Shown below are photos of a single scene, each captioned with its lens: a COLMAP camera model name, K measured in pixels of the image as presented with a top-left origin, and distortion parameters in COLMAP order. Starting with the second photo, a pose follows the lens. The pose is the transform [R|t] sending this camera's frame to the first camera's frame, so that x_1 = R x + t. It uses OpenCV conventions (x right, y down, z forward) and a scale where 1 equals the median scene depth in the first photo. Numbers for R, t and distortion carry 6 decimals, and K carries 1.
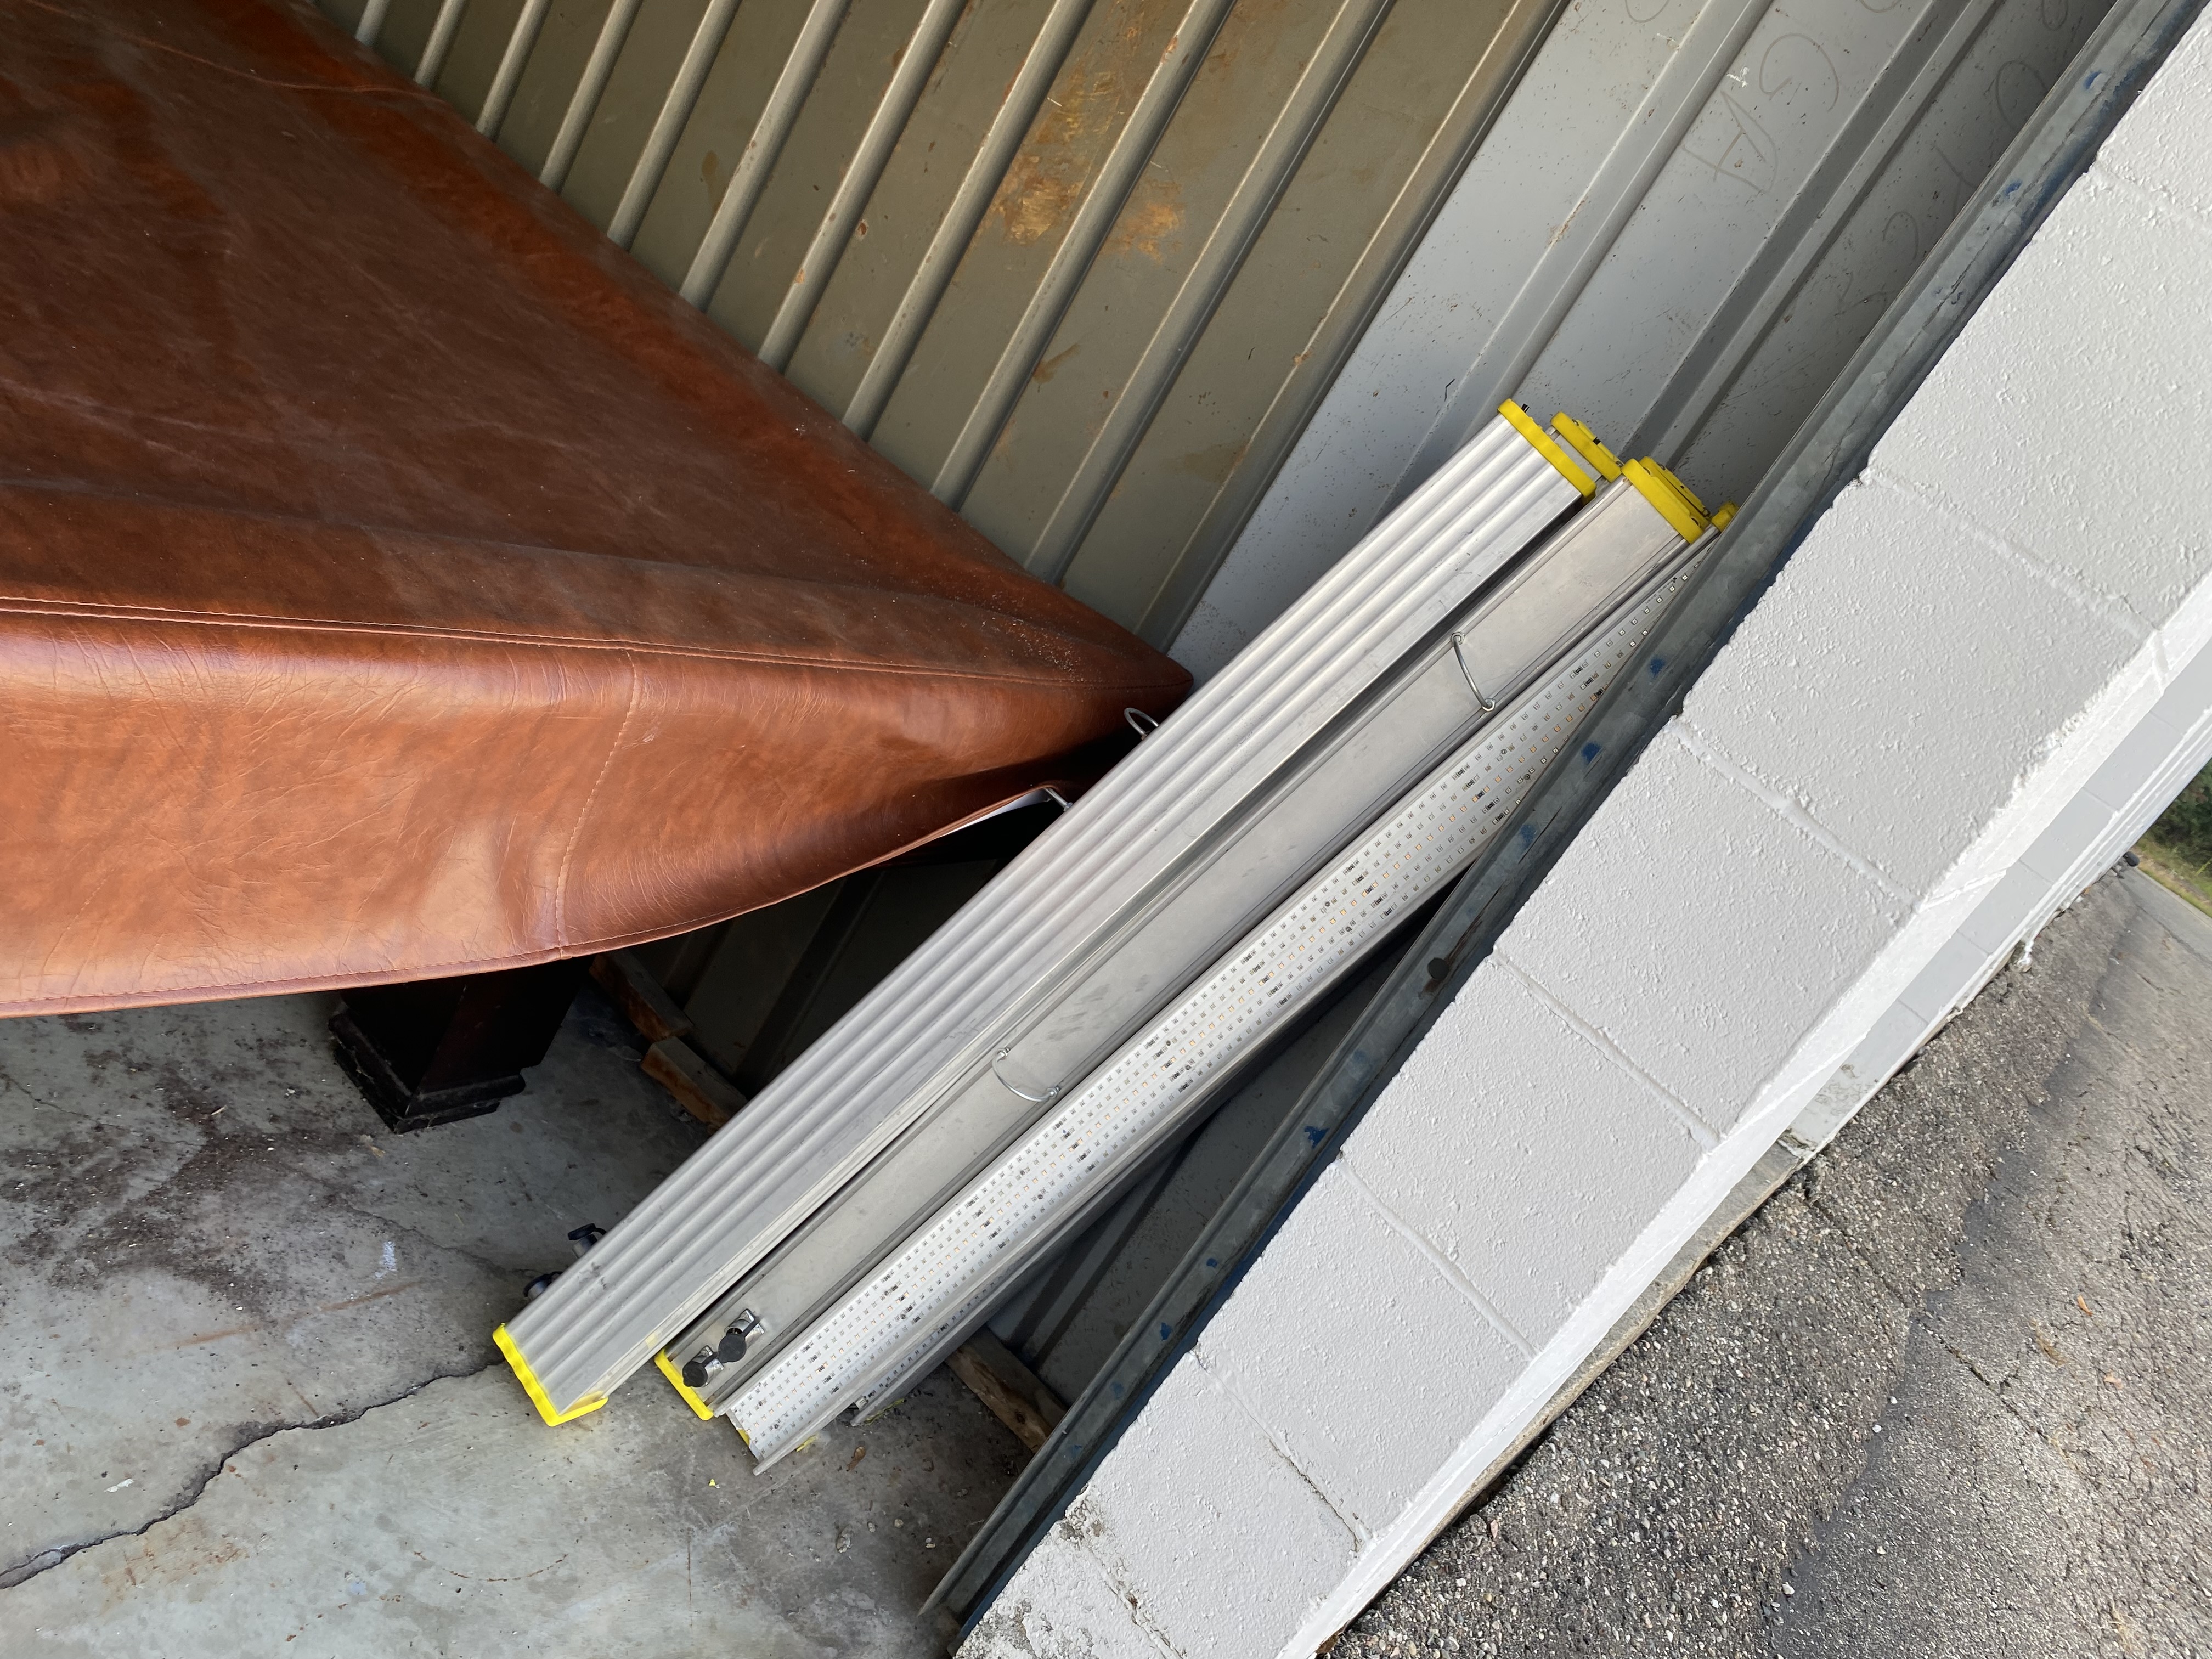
lens RADIAL K [[1689.4, 0, 1116.8], [0, 1689.4, 792.6], [0, 0, 1]] dist [0.040893, -0.056884]
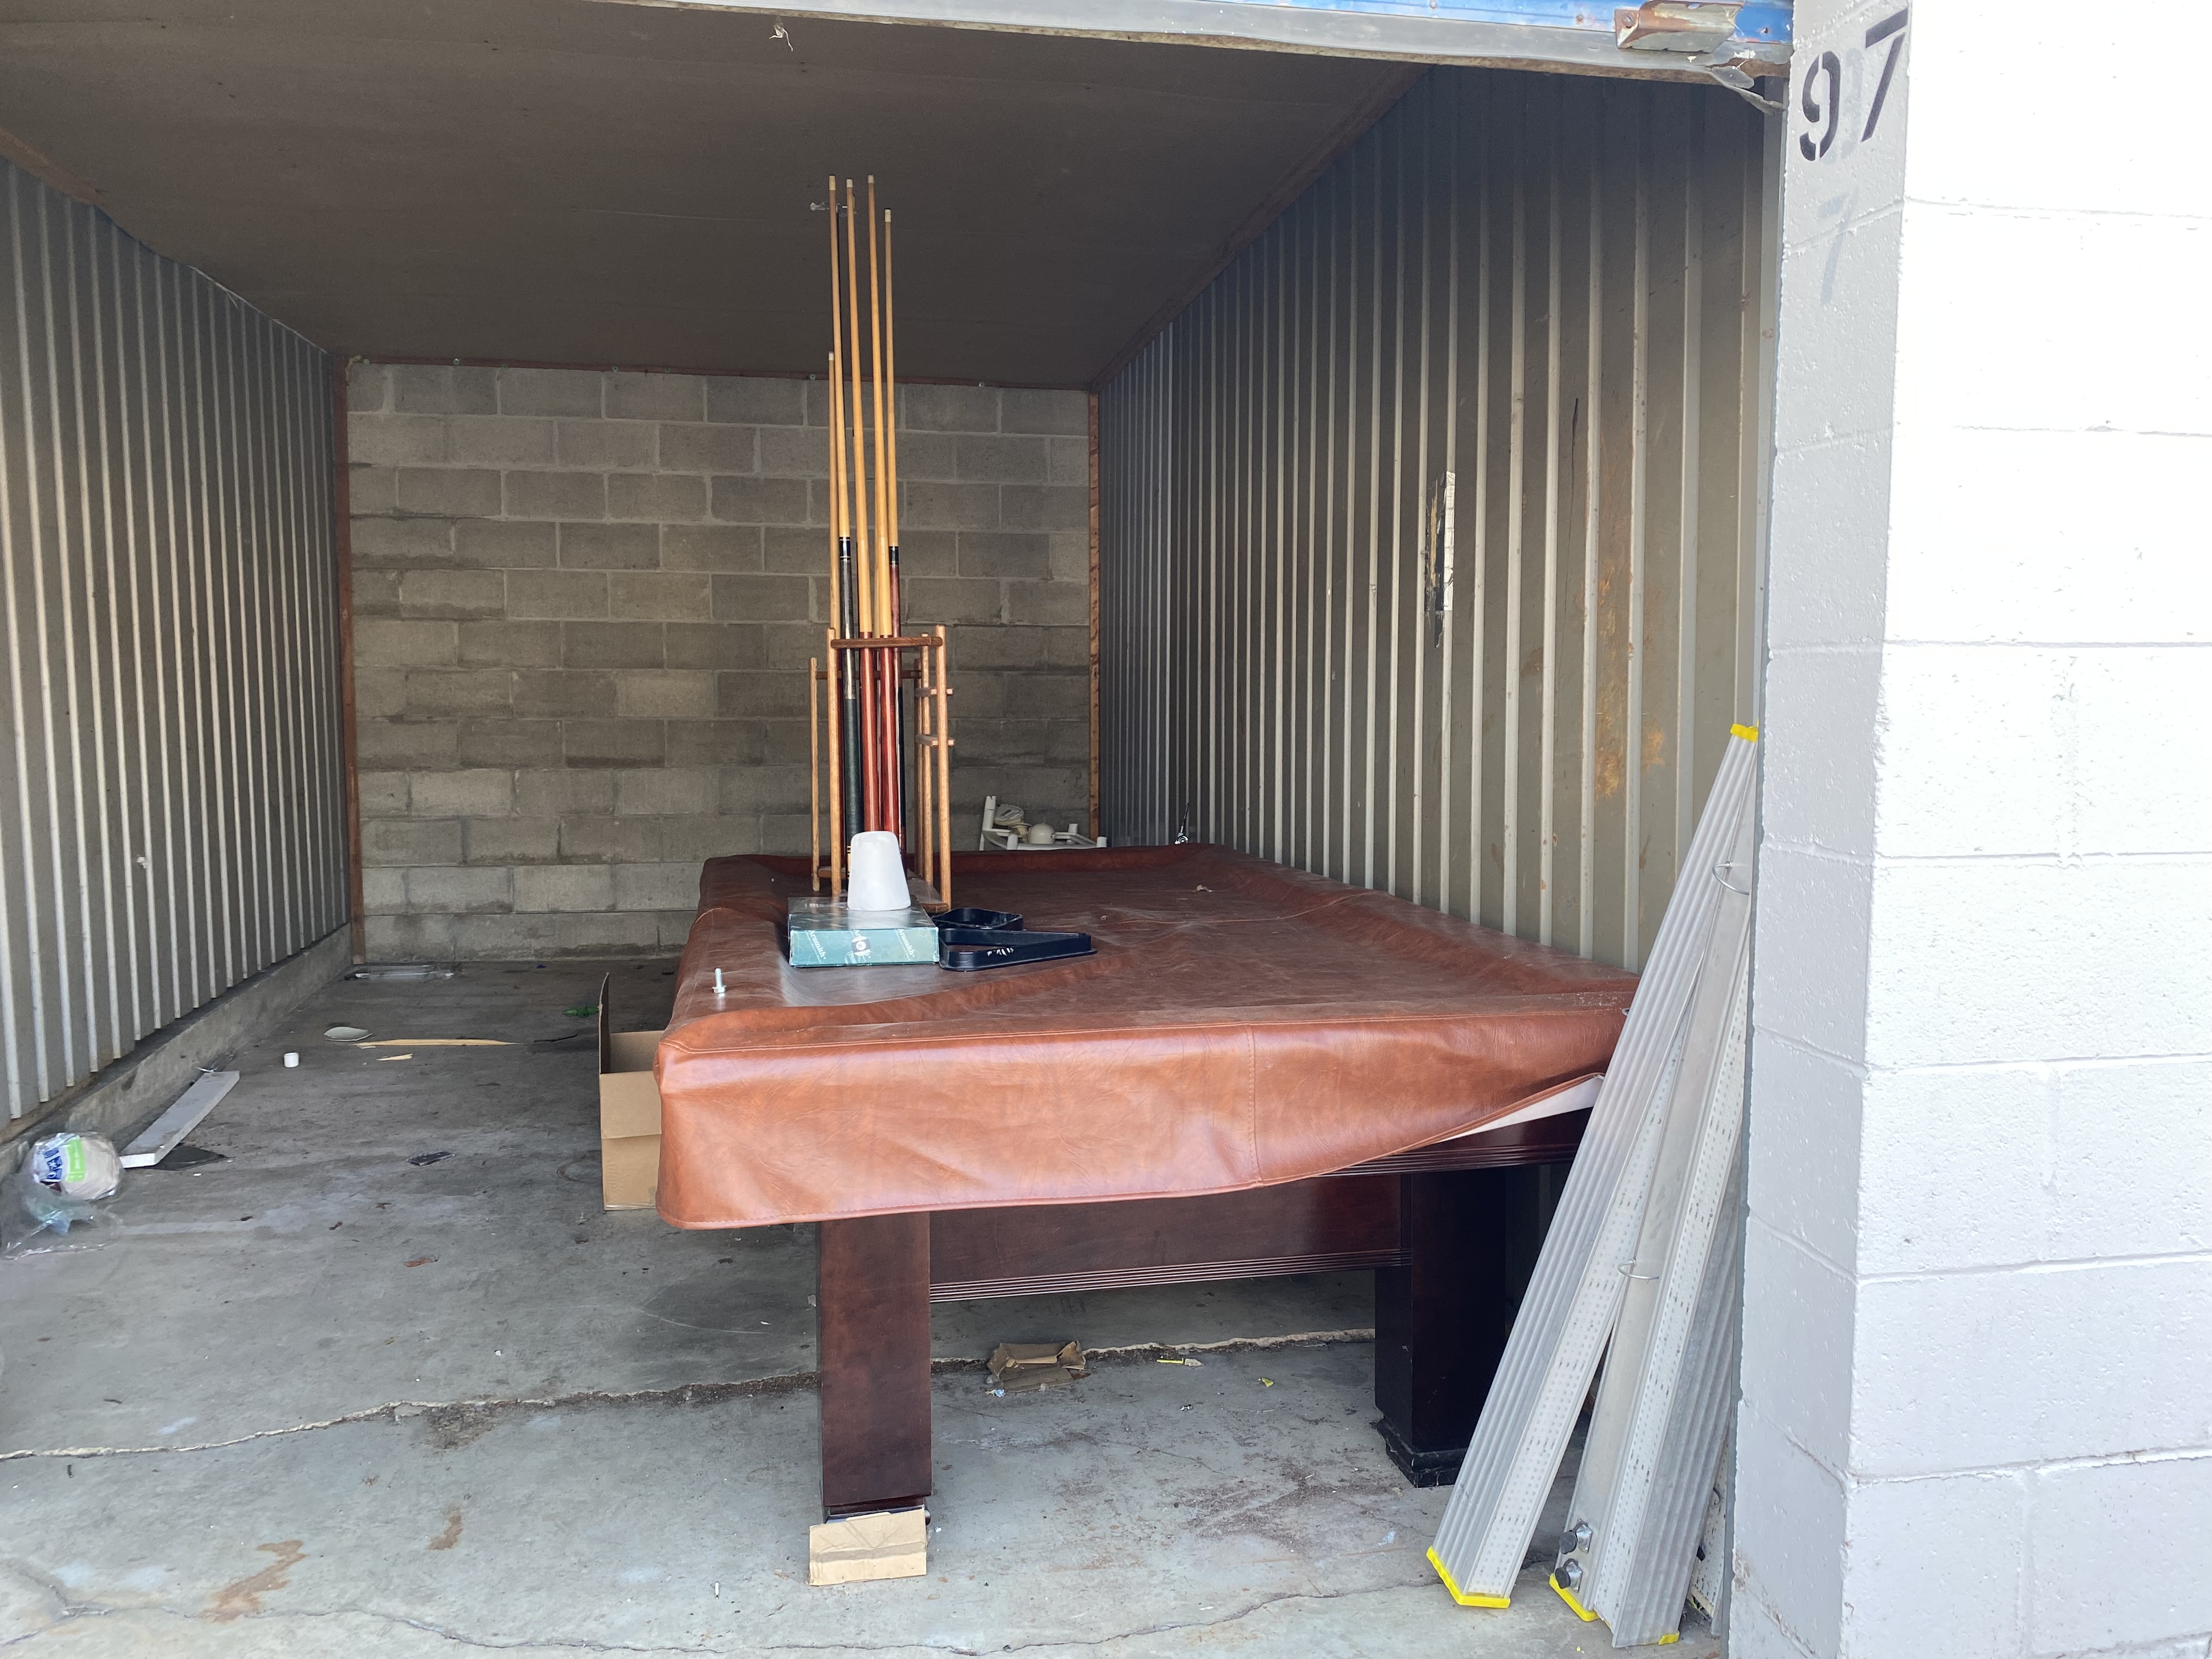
lens RADIAL K [[1689.4, 0, 1134.5], [0, 1689.4, 812.1], [0, 0, 1]] dist [0.040893, -0.056884]
pose [[0.655238, -0.456594, -0.601818, 0.811141], [0.107659, 0.844974, -0.523860, 0.627427], [0.747712, 0.278462, 0.602815, -0.355288]]
